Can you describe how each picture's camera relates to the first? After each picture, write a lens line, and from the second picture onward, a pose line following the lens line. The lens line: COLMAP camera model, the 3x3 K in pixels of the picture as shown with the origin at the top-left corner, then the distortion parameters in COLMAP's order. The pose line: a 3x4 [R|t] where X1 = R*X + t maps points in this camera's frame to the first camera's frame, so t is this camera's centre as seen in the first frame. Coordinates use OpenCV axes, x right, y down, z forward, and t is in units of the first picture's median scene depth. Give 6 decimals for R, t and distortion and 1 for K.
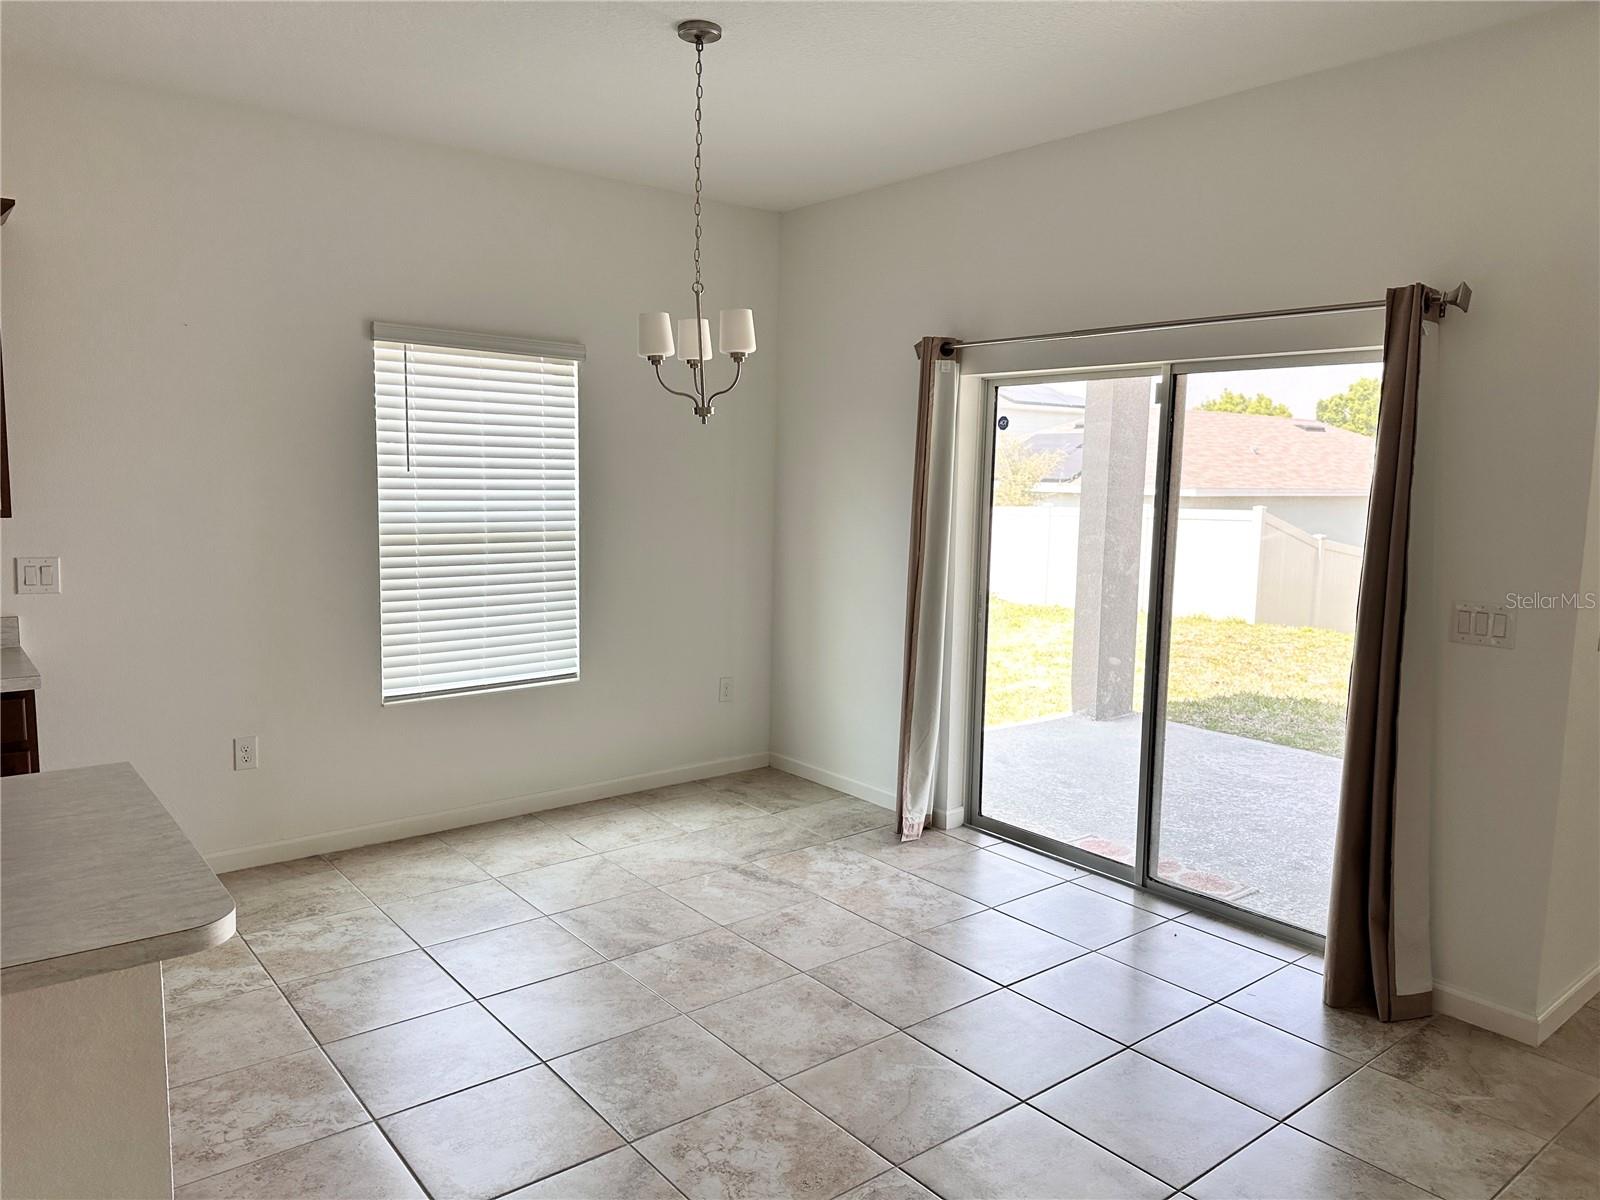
lens RADIAL K [[1125.0, 0, 800.0], [0, 1125.0, 600.0], [0, 0, 1]] dist [-0.005023, -0.004836]
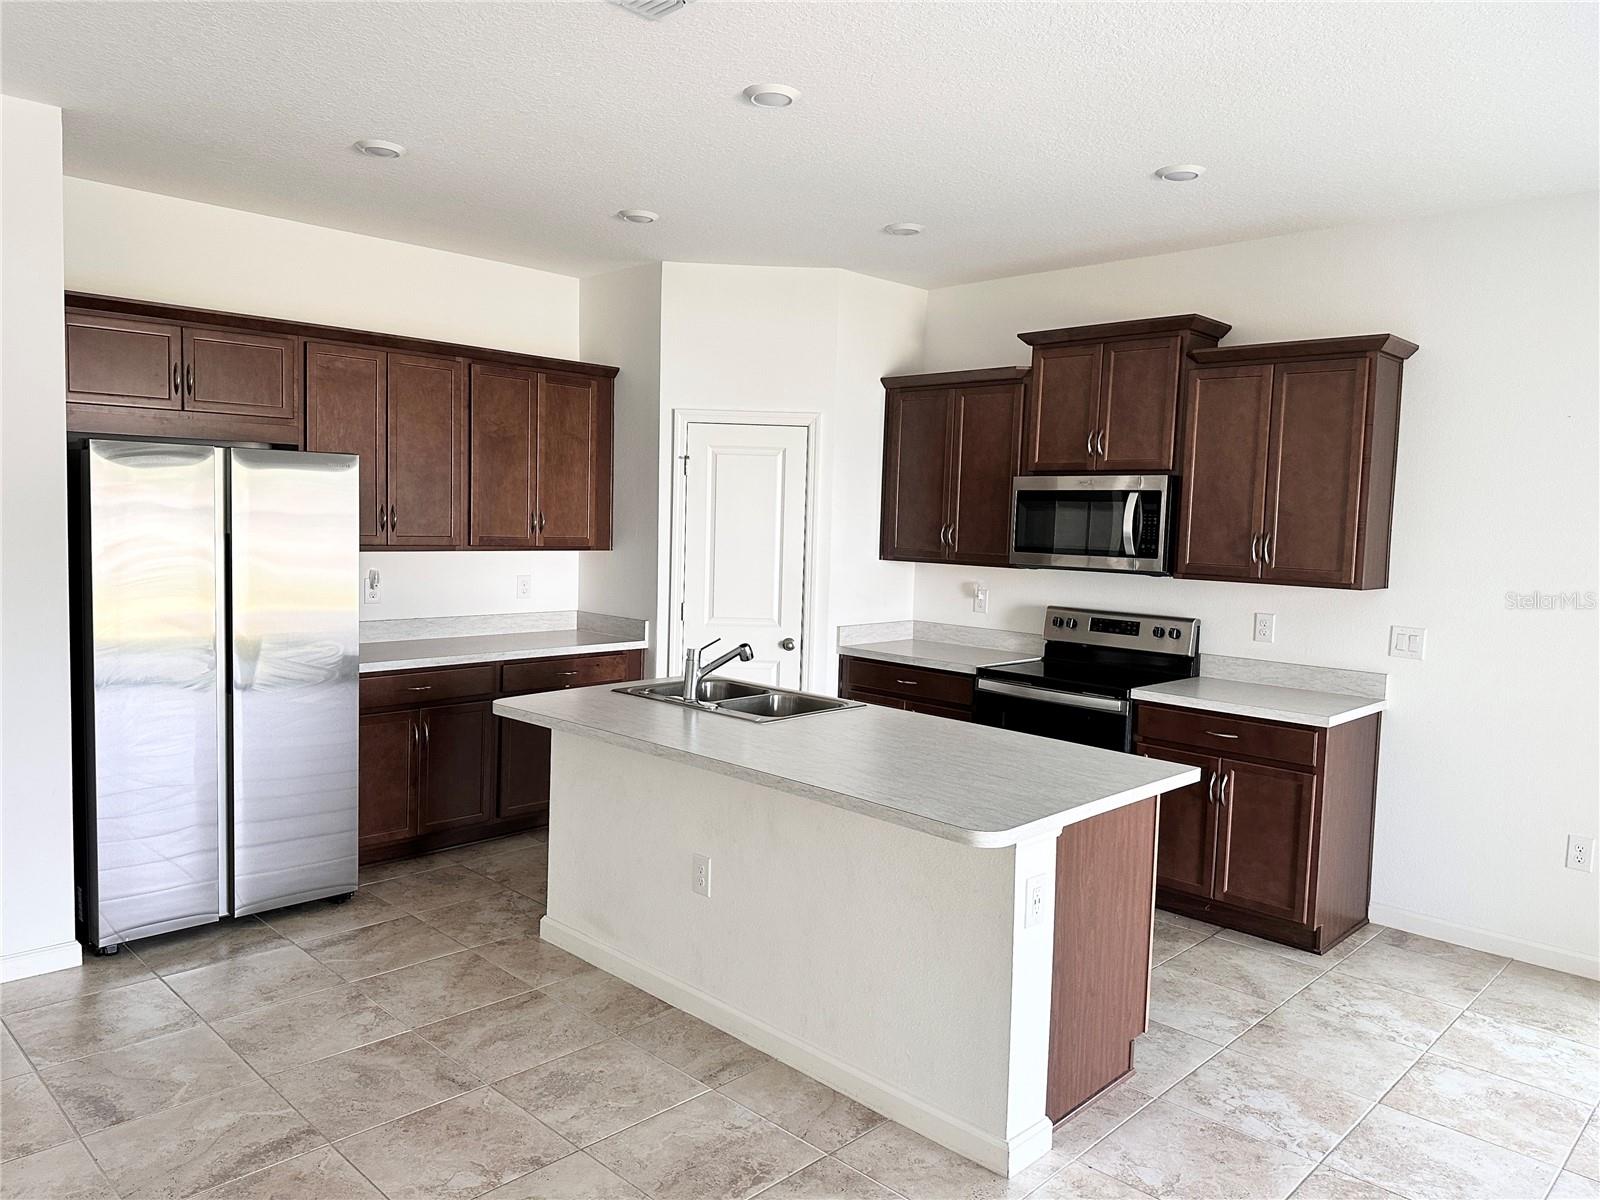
lens RADIAL K [[1125.0, 0, 800.0], [0, 1125.0, 600.0], [0, 0, 1]] dist [-0.005023, -0.004836]
pose [[0.115711, 0.060521, -0.991437, 0.503769], [-0.145545, 0.988401, 0.043349, -0.030452], [0.982562, 0.139283, 0.123178, 0.274645]]
